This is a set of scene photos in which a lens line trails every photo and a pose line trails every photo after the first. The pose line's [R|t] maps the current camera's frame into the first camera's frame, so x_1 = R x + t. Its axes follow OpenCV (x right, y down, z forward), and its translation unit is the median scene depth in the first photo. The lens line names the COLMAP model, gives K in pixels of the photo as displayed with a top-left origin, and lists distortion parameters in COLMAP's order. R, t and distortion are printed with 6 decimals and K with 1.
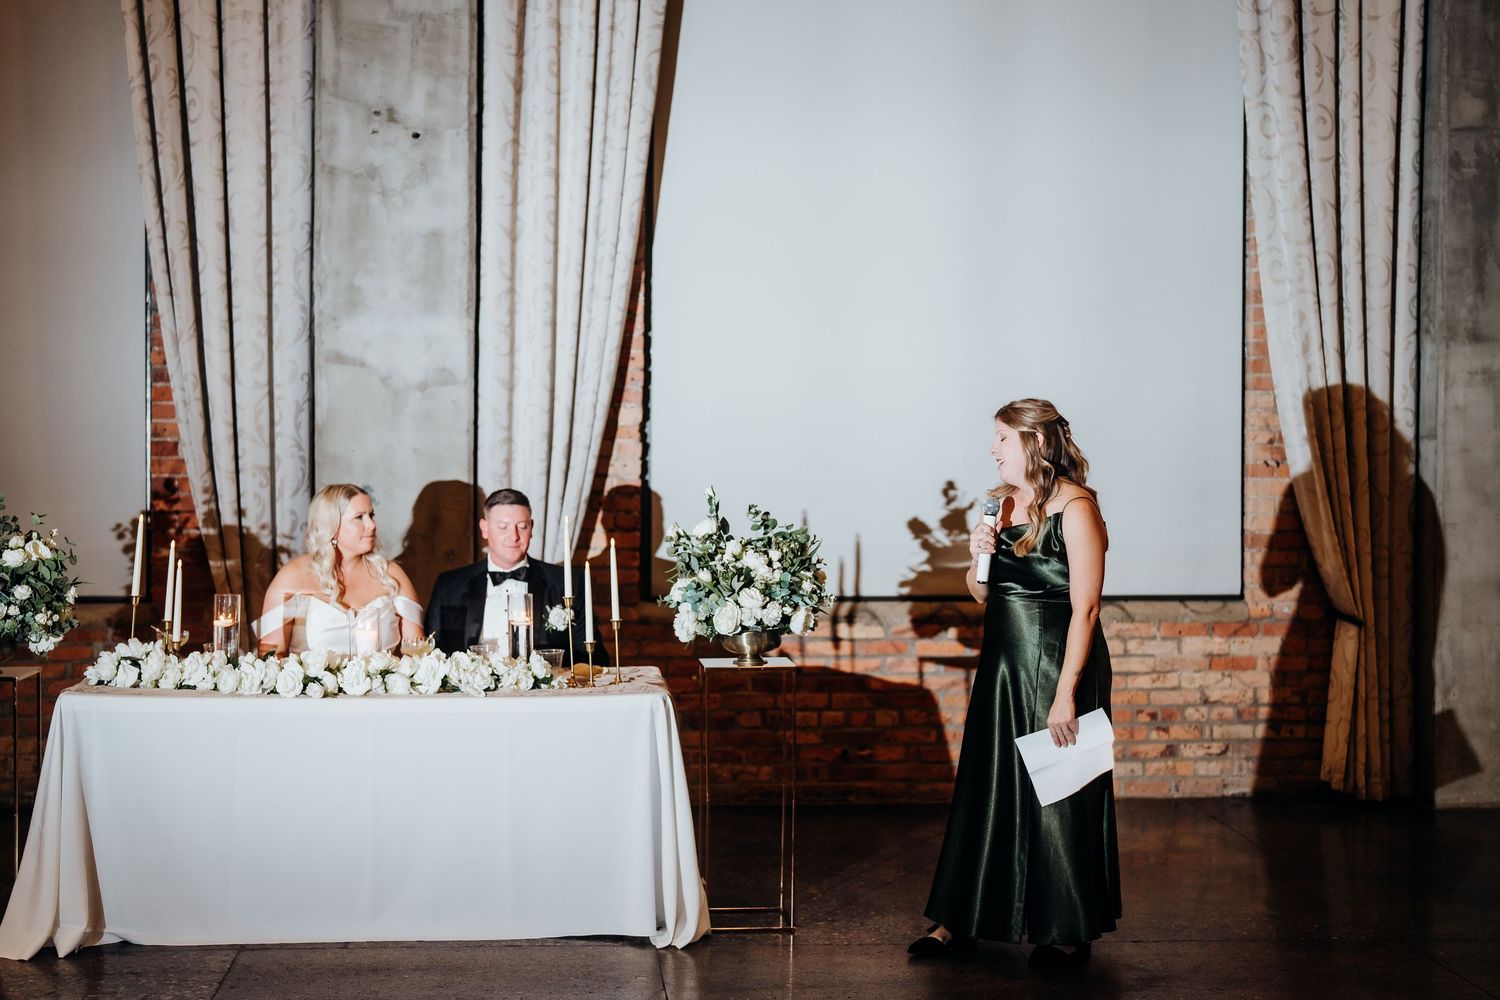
lens RADIAL K [[2182.0, 0, 745.0], [0, 2182.0, 491.8], [0, 0, 1]] dist [-0.119423, 0.816223]
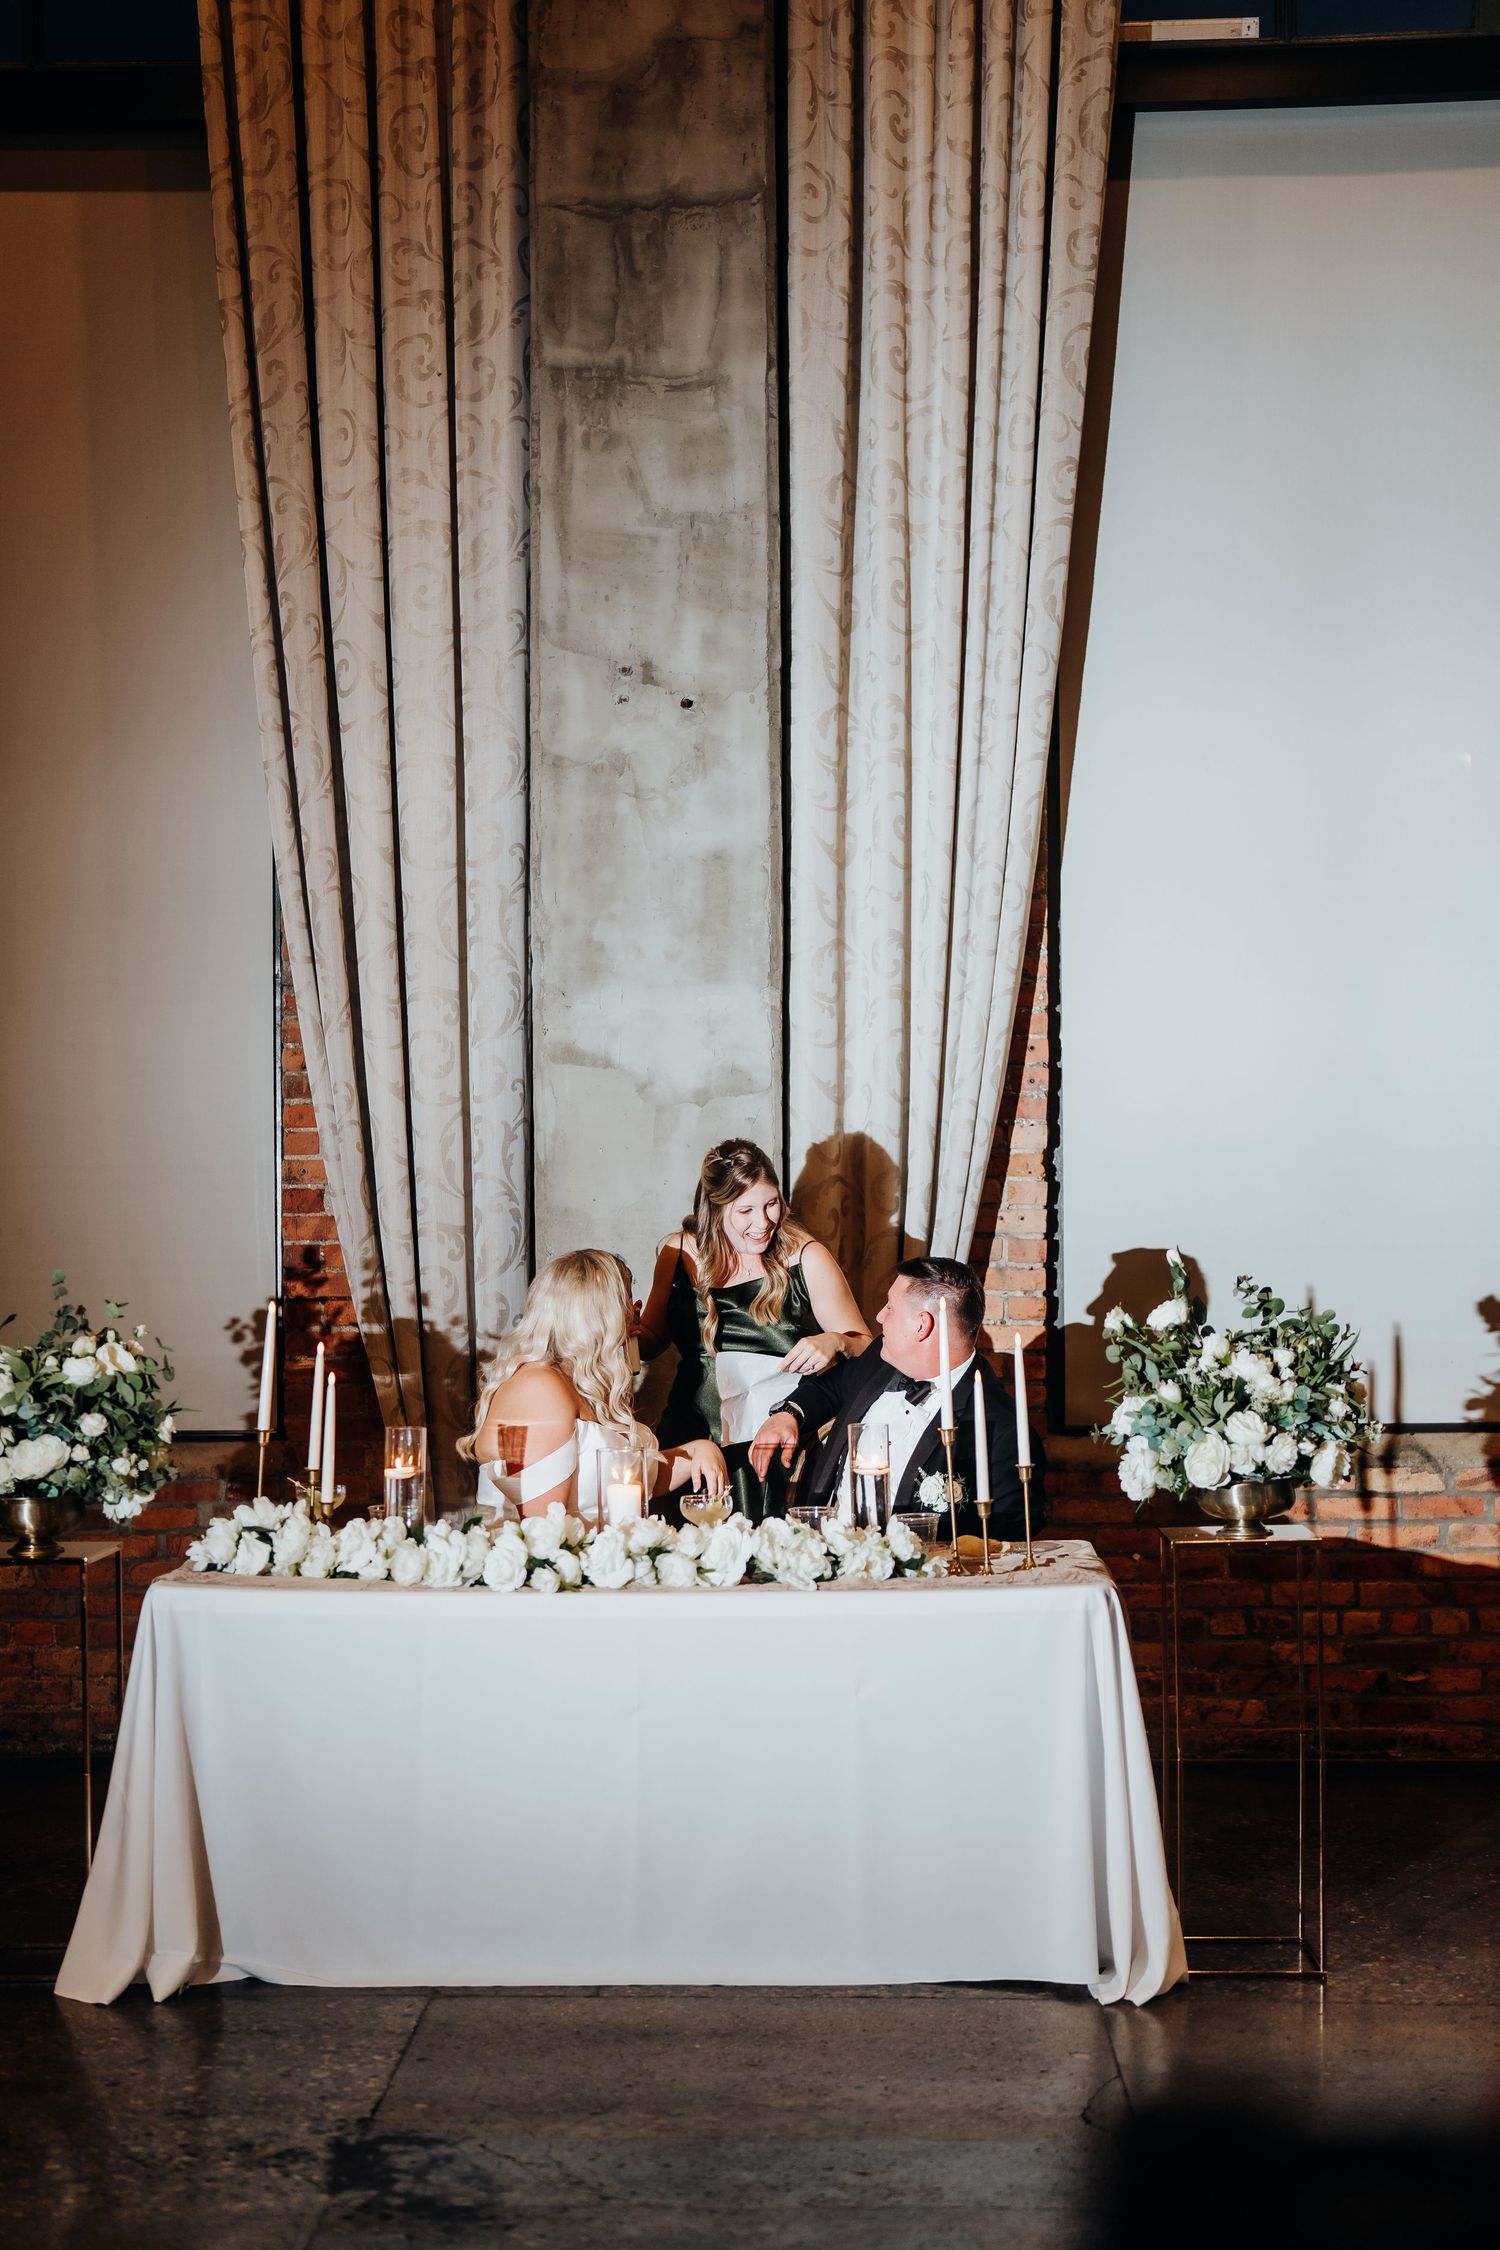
lens RADIAL K [[3309.5, 0, 756.0], [0, 3309.5, 1138.9], [0, 0, 1]] dist [-0.109195, 0.693256]
pose [[0.992516, -0.015447, -0.121131, -0.015756], [0.010685, 0.999148, -0.039863, 0.002317], [0.121643, 0.038270, 0.991836, 0.046398]]
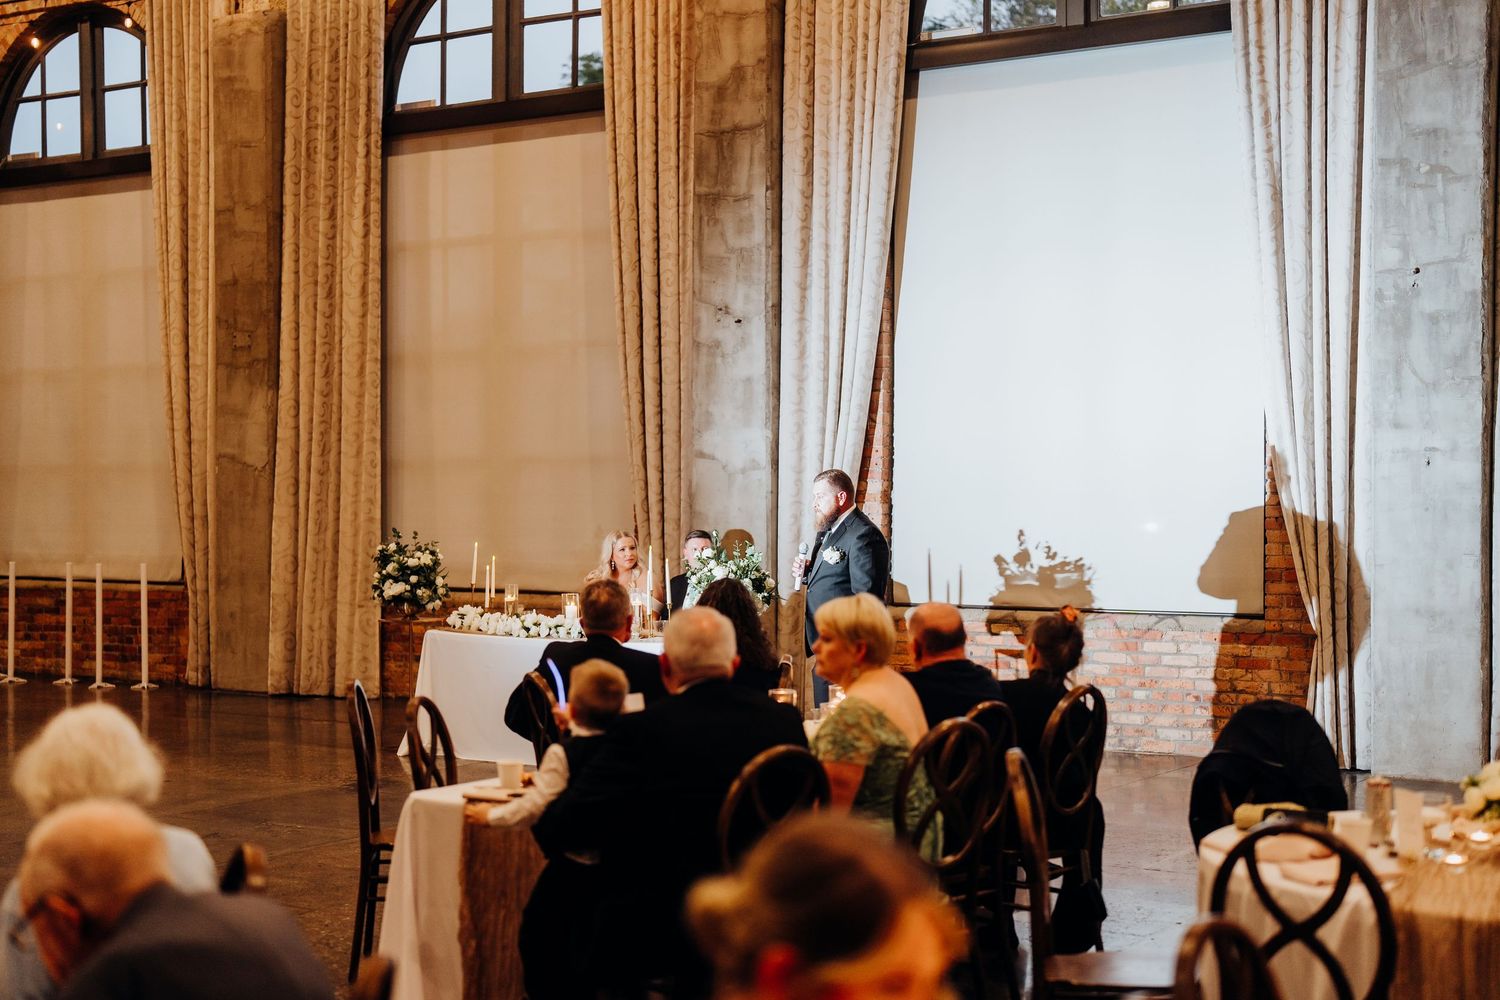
lens RADIAL K [[2182.0, 0, 745.0], [0, 2182.0, 491.8], [0, 0, 1]] dist [-0.119423, 0.816223]
pose [[0.784606, -0.004103, -0.619982, 0.882476], [-0.012205, 0.999682, -0.022060, 0.004446], [0.619875, 0.024875, 0.784306, -0.307181]]
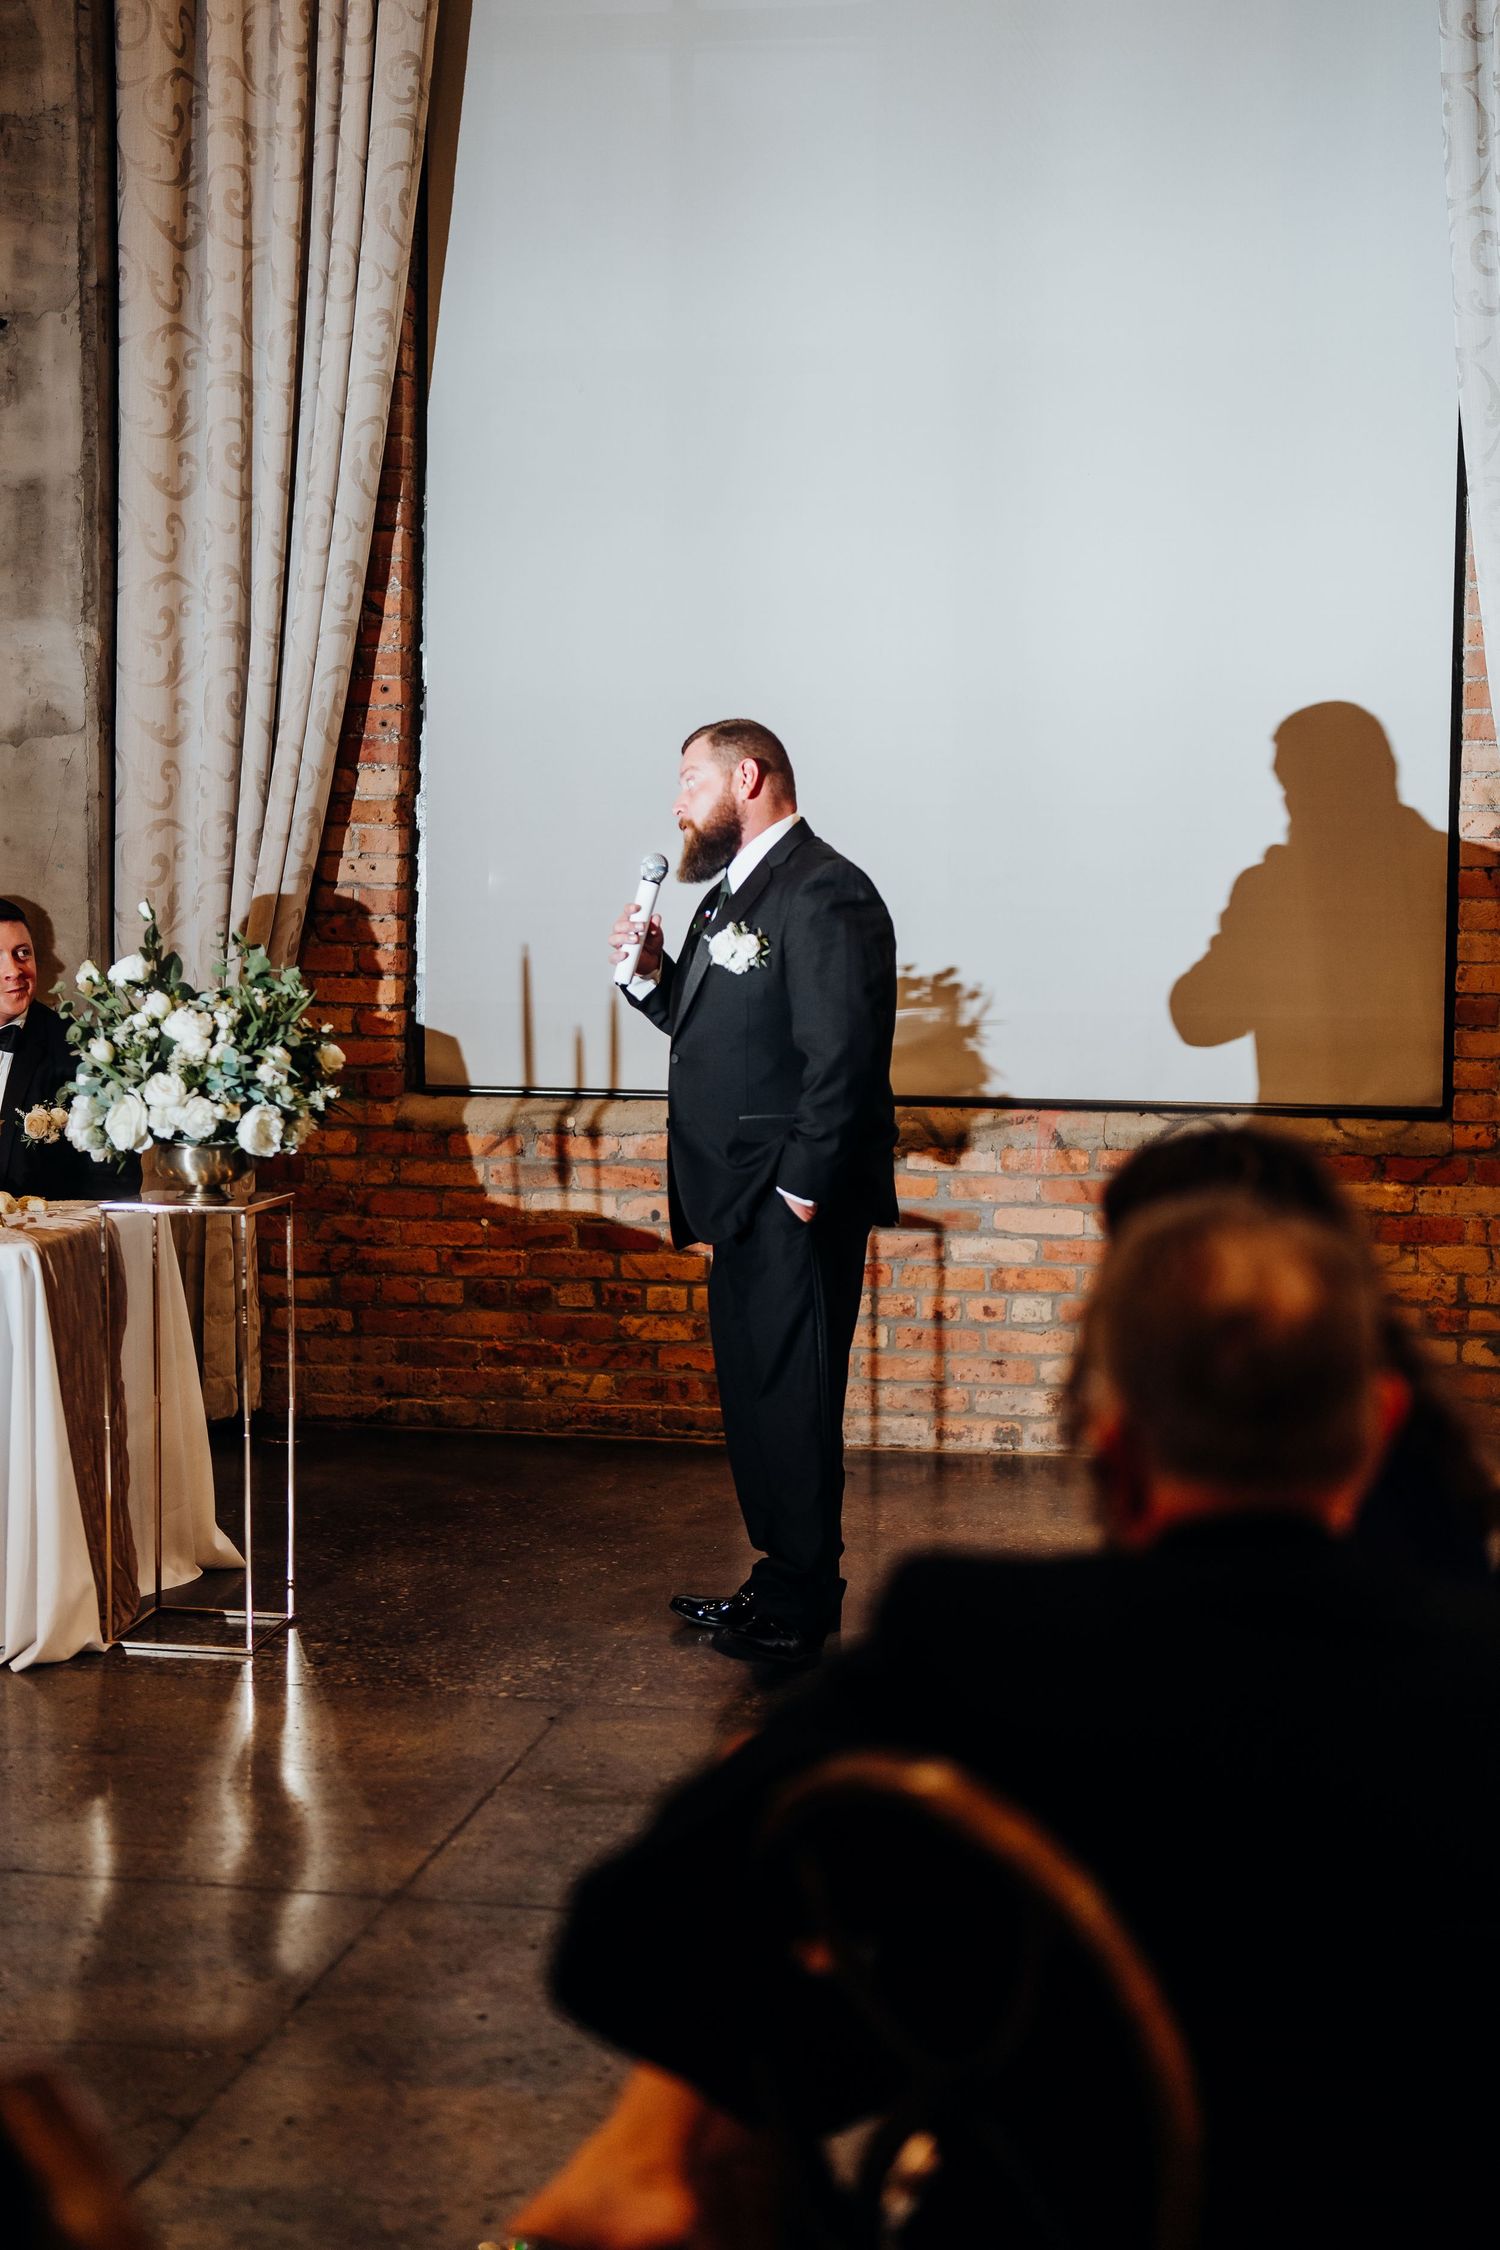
lens RADIAL K [[3416.6, 0, 750.0], [0, 3416.6, 1125.0], [0, 0, 1]] dist [-0.129262, 0.925388]
pose [[0.964096, 0.026591, -0.264220, 0.307535], [-0.010775, 0.998072, 0.061130, 0.000228], [0.265336, -0.056088, 0.962523, 0.120293]]
